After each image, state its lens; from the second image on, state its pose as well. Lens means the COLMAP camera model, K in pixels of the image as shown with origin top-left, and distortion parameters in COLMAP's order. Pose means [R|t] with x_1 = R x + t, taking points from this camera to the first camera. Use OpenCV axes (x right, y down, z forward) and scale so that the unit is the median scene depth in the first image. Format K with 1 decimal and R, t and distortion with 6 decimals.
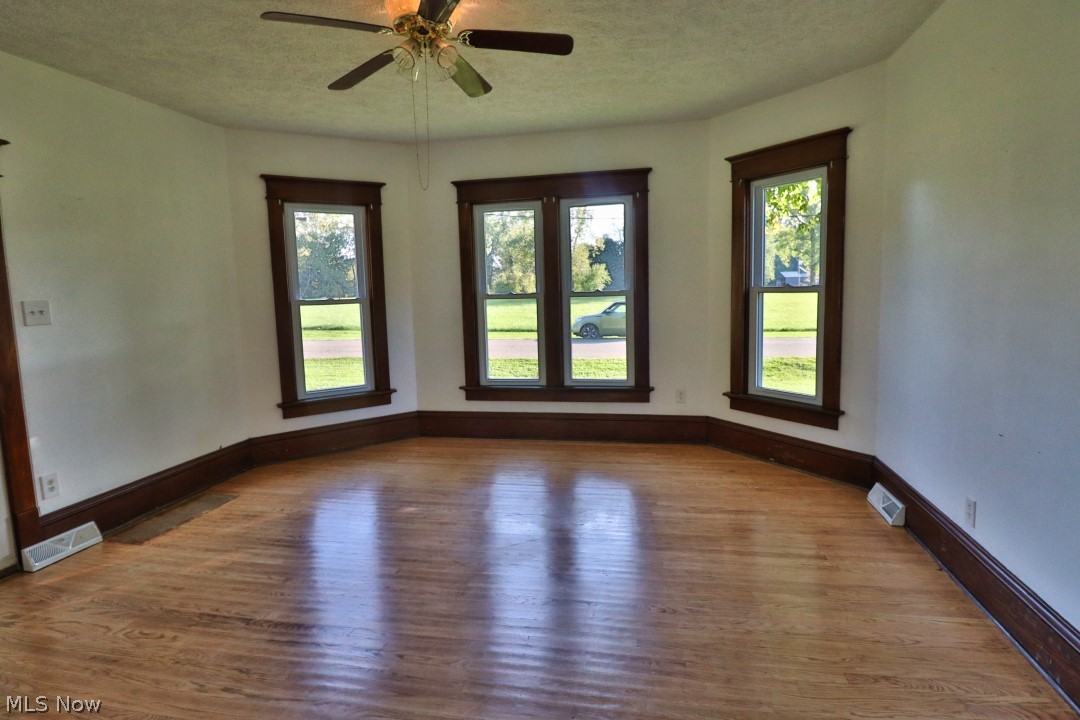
lens RADIAL K [[549.4, 0, 549.2], [0, 549.4, 344.7], [0, 0, 1]] dist [-0.014846, -0.000201]
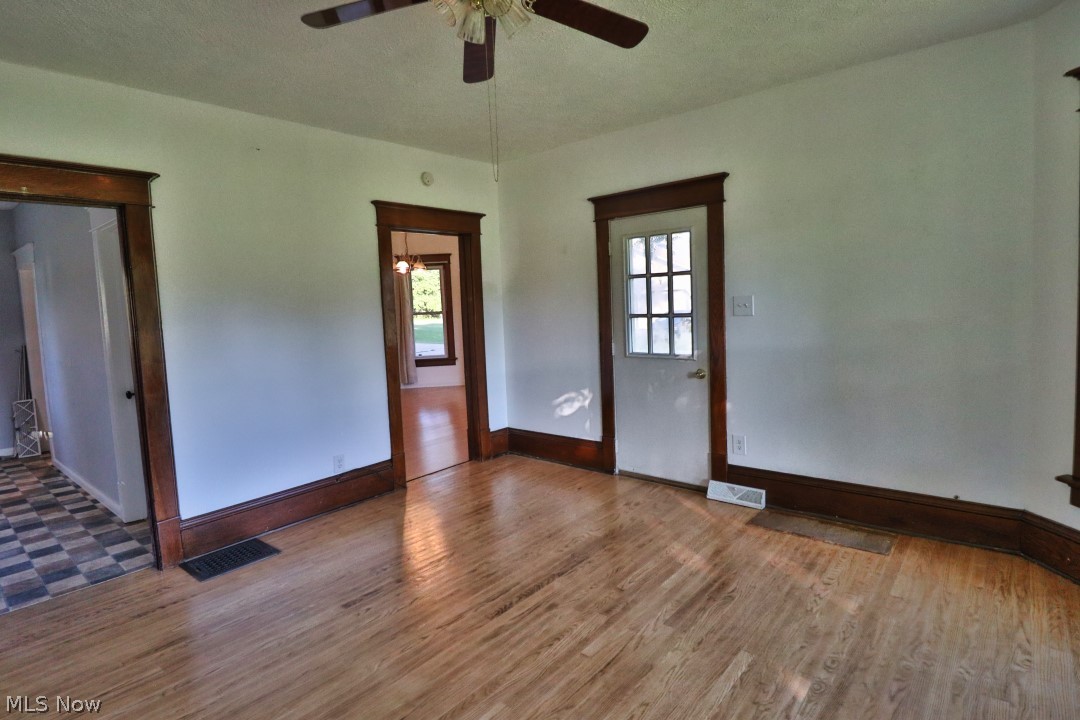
lens RADIAL K [[549.4, 0, 549.2], [0, 549.4, 344.7], [0, 0, 1]] dist [-0.014846, -0.000201]
pose [[-0.470798, 0.114346, -0.874799, 0.349093], [-0.036684, 0.988170, 0.148908, -0.133545], [0.881478, 0.102197, -0.461034, 1.134618]]
